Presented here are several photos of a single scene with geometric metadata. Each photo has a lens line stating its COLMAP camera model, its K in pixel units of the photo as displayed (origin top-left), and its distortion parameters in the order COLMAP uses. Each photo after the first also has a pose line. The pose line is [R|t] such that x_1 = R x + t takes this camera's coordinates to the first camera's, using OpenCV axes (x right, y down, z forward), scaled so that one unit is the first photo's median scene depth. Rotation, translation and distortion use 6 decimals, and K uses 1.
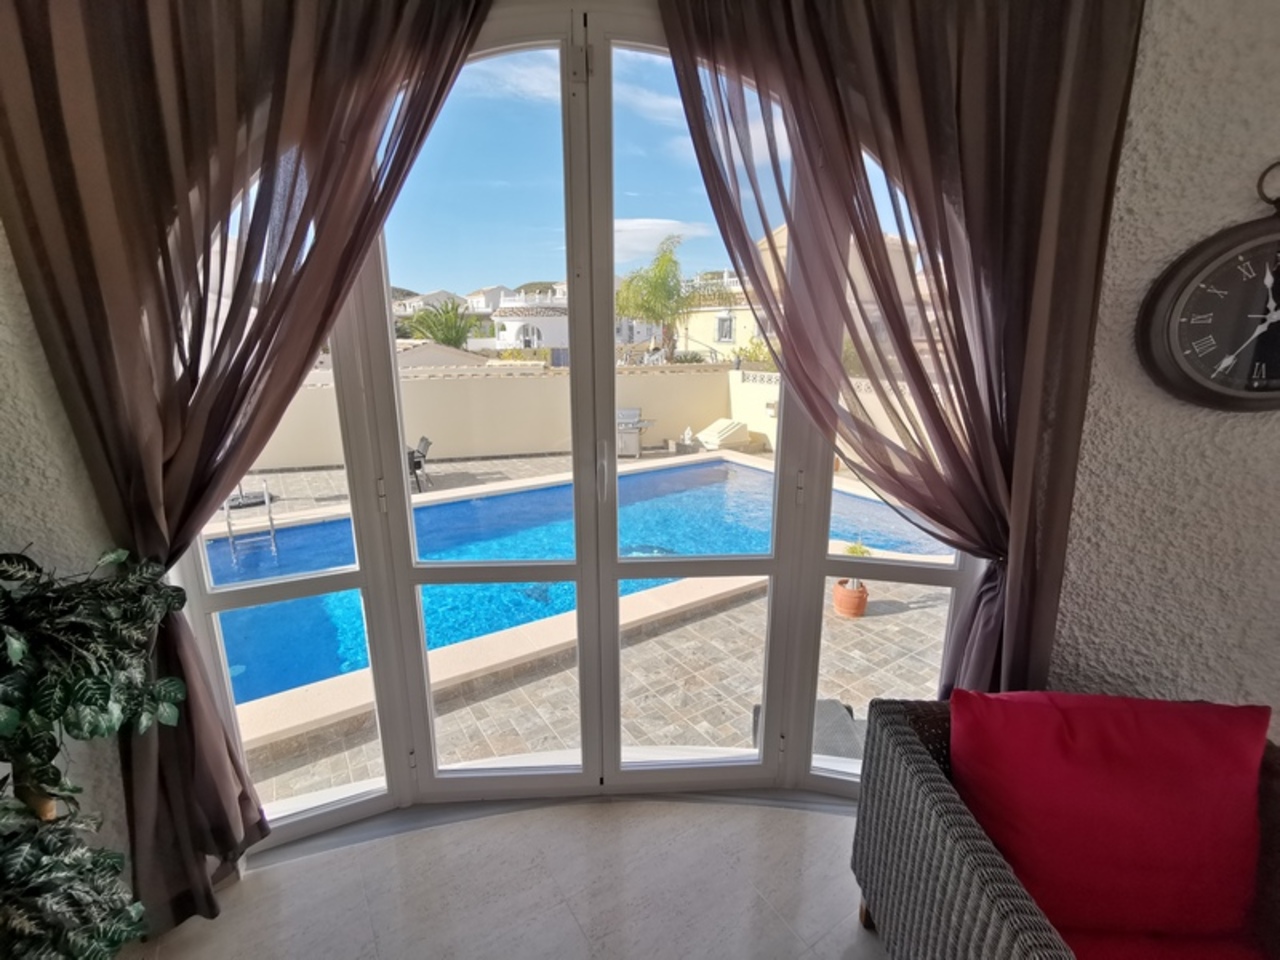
lens RADIAL K [[589.6, 0, 635.6], [0, 589.6, 481.4], [0, 0, 1]] dist [0.003531, 0.004286]
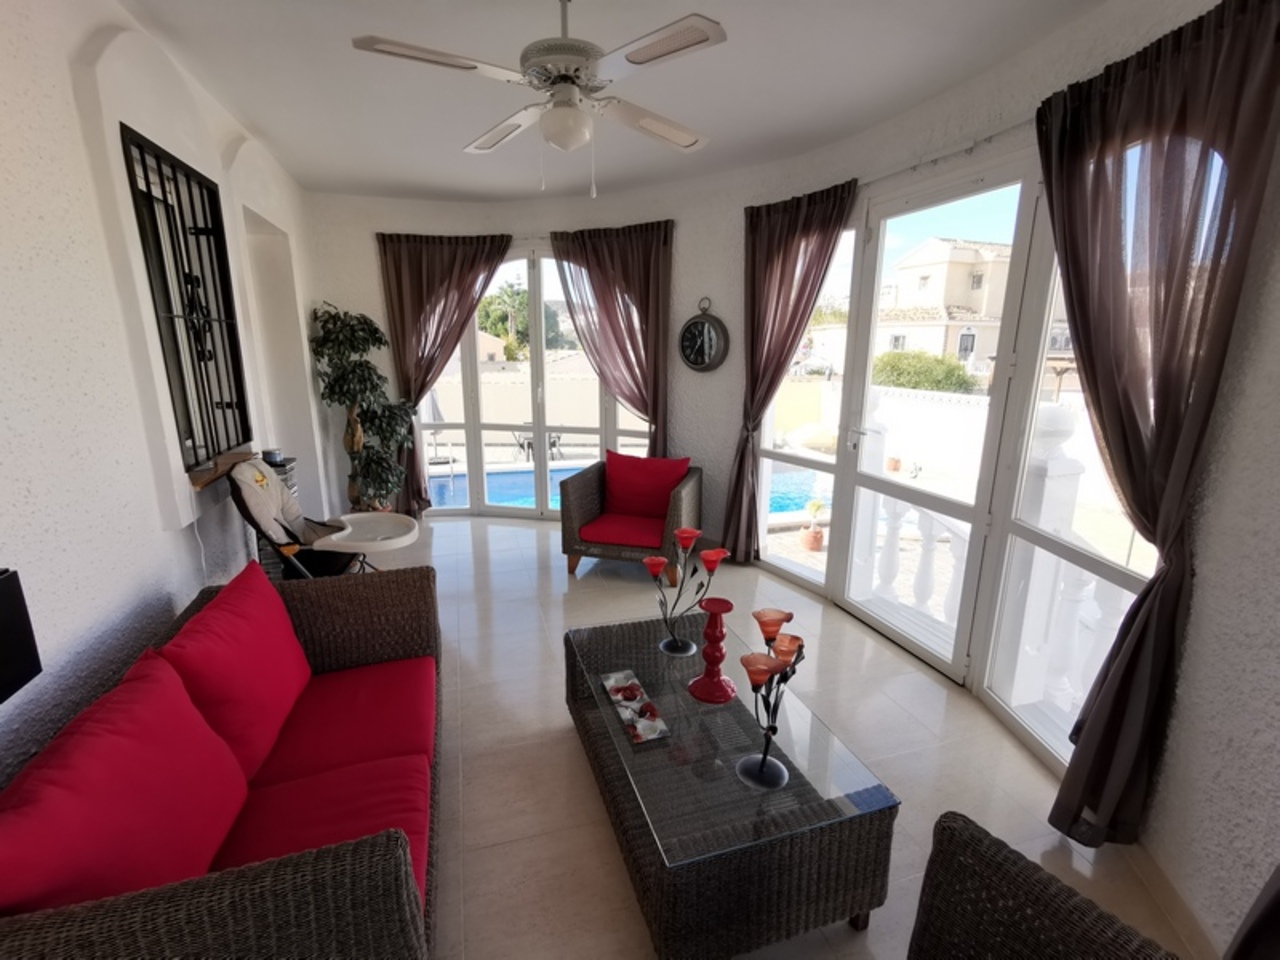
lens RADIAL K [[589.6, 0, 620.3], [0, 589.6, 486.2], [0, 0, 1]] dist [0.003531, 0.004286]
pose [[0.955427, 0.080726, -0.283975, 1.407950], [-0.084513, 0.996422, -0.001085, 0.491521], [0.282871, 0.025036, 0.958831, -1.980294]]
